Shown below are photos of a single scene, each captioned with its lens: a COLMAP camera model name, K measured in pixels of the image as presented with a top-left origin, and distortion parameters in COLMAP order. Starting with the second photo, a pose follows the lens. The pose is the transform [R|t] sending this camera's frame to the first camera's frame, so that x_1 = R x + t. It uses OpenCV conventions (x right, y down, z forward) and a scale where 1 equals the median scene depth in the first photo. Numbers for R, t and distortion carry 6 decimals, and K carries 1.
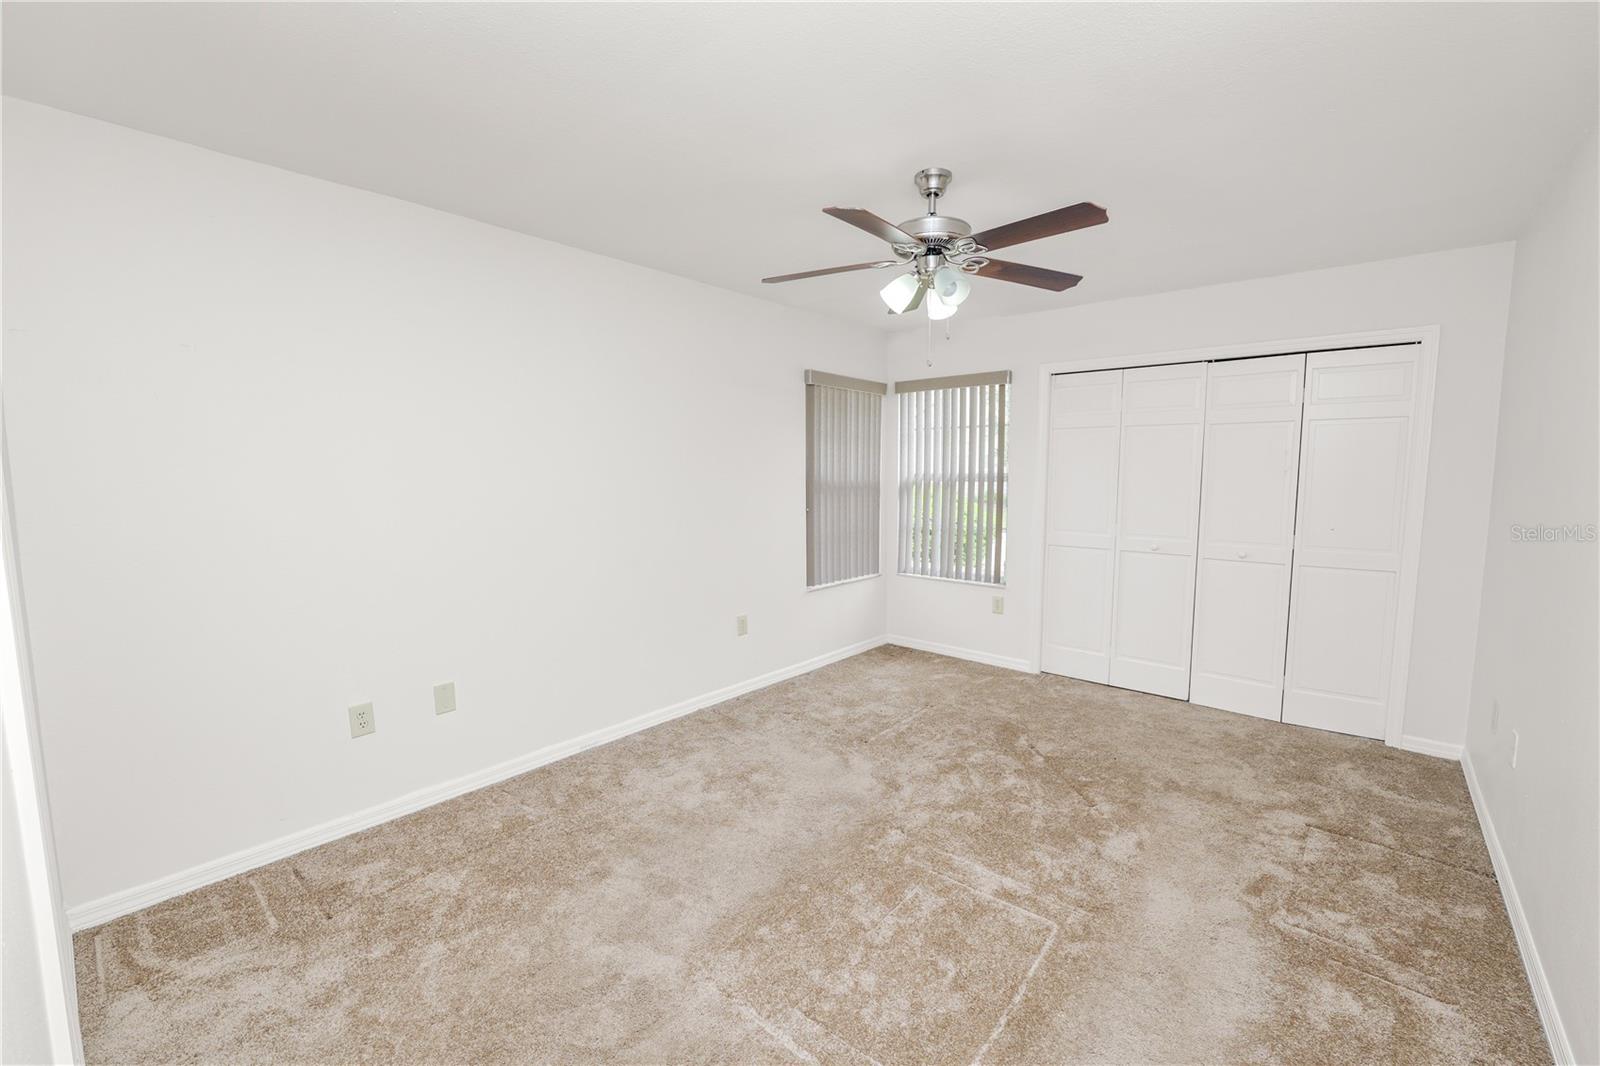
lens RADIAL K [[658.3, 0, 797.3], [0, 658.3, 528.1], [0, 0, 1]] dist [-0.002270, -0.000595]
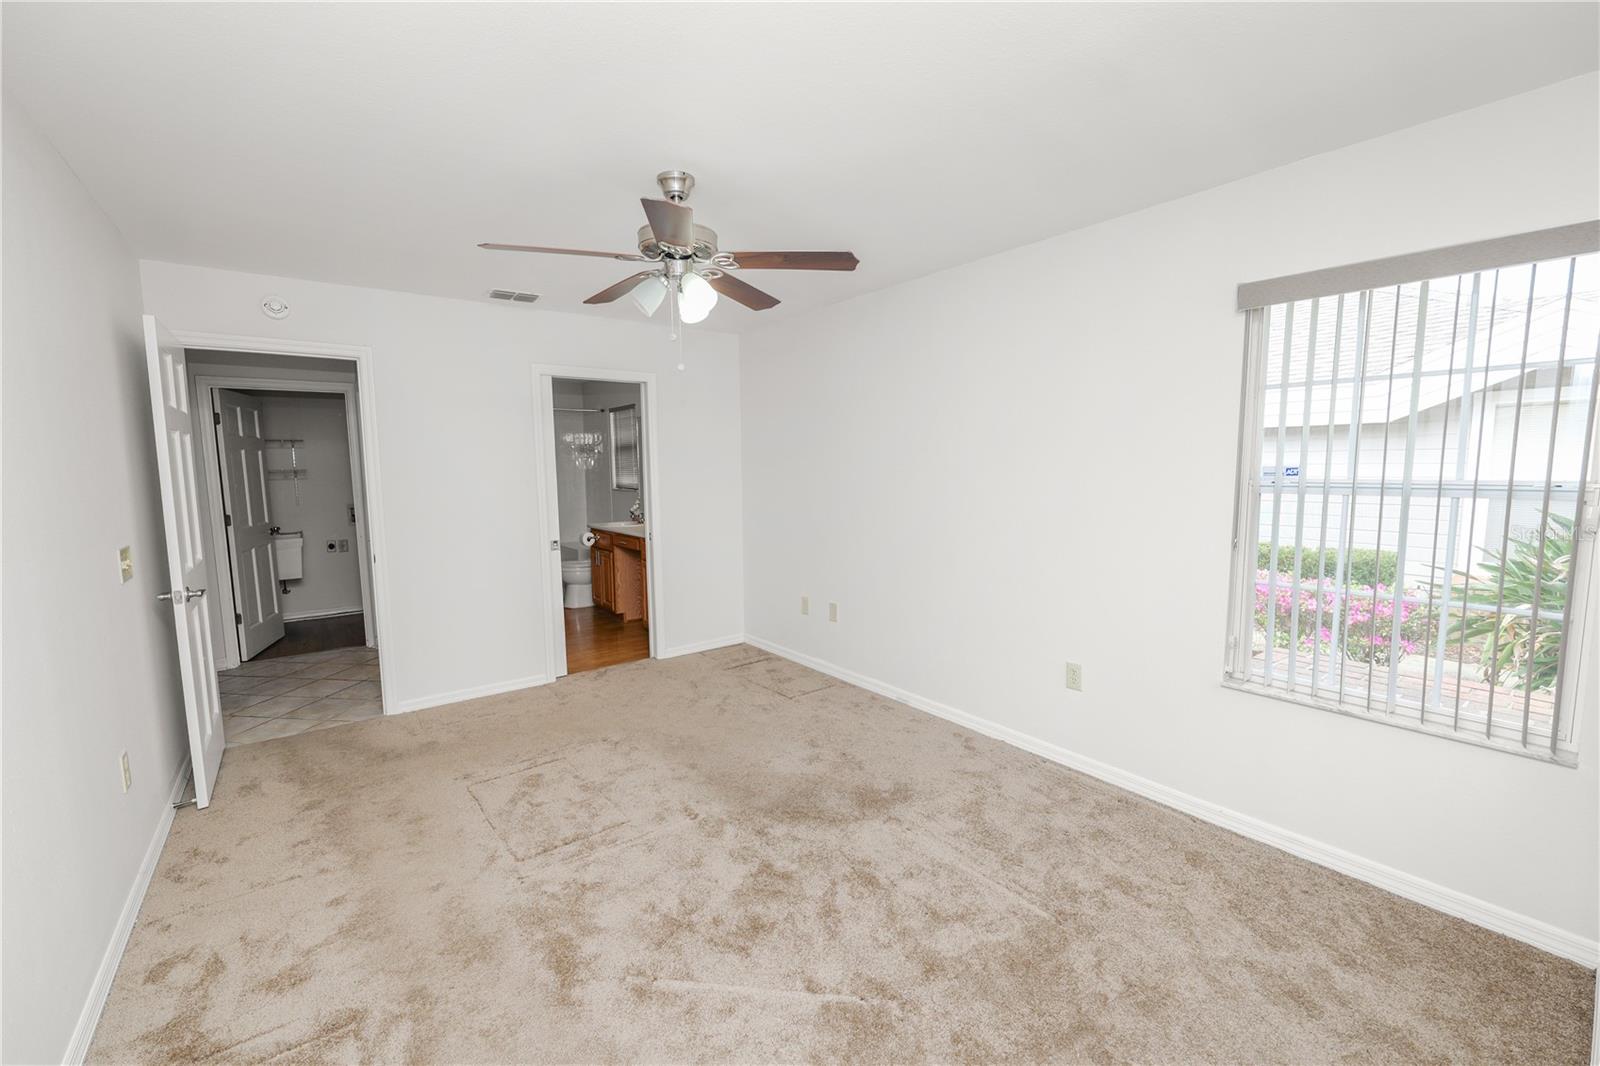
lens RADIAL K [[658.3, 0, 797.3], [0, 658.3, 528.1], [0, 0, 1]] dist [-0.002270, -0.000595]
pose [[-0.203348, 0.082838, -0.975596, 0.734166], [-0.094955, 0.990049, 0.103857, -0.078976], [0.974491, 0.113757, -0.193459, 0.823299]]
